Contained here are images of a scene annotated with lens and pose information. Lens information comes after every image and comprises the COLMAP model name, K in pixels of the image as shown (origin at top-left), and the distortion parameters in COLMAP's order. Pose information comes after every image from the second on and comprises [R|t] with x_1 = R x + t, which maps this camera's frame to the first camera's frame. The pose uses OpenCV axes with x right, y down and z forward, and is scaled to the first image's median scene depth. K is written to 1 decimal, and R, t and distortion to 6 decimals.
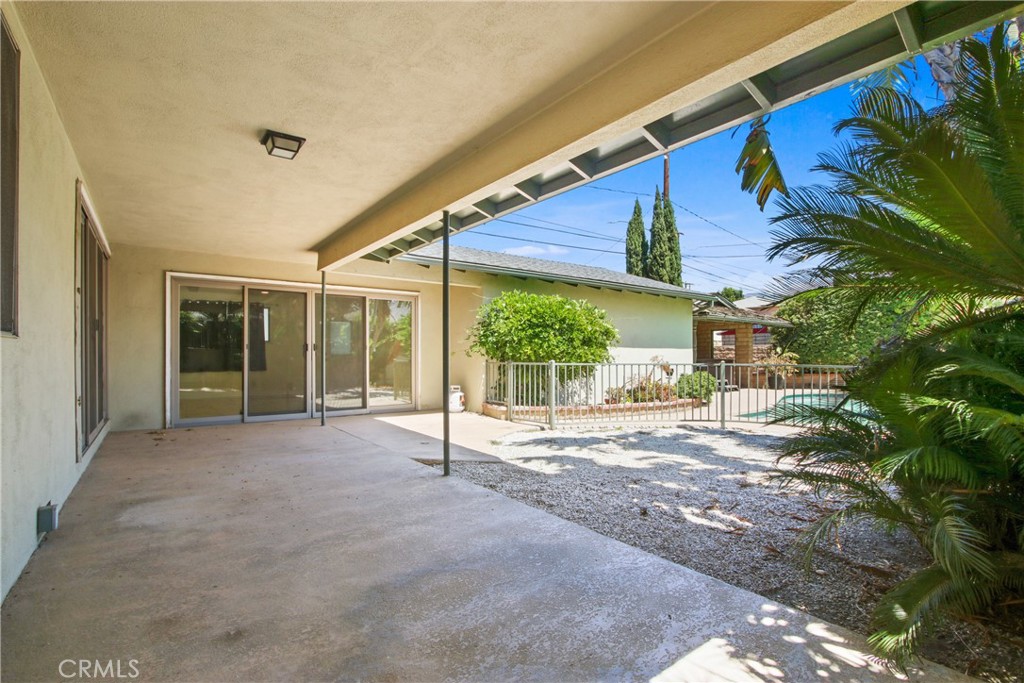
lens RADIAL K [[471.7, 0, 508.7], [0, 471.7, 349.4], [0, 0, 1]] dist [-0.016174, 0.001930]
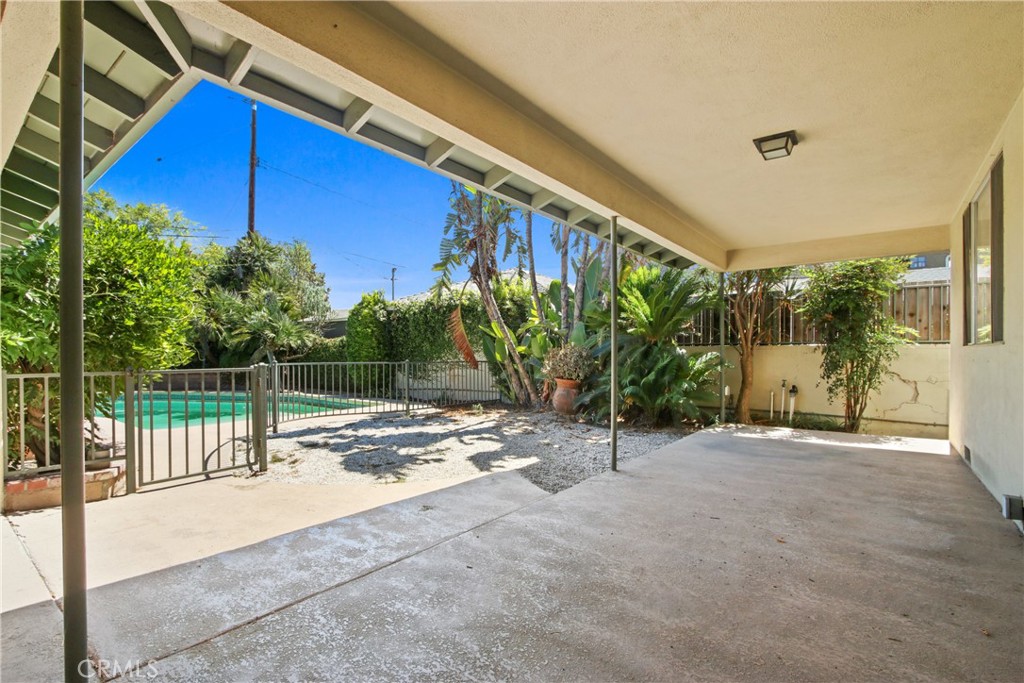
lens RADIAL K [[471.7, 0, 514.8], [0, 471.7, 344.2], [0, 0, 1]] dist [-0.016174, 0.001930]
pose [[-0.263391, 0.013485, 0.964595, -0.436388], [-0.016812, 0.999686, -0.018566, 0.006114], [-0.964543, -0.021107, -0.263082, 0.605396]]
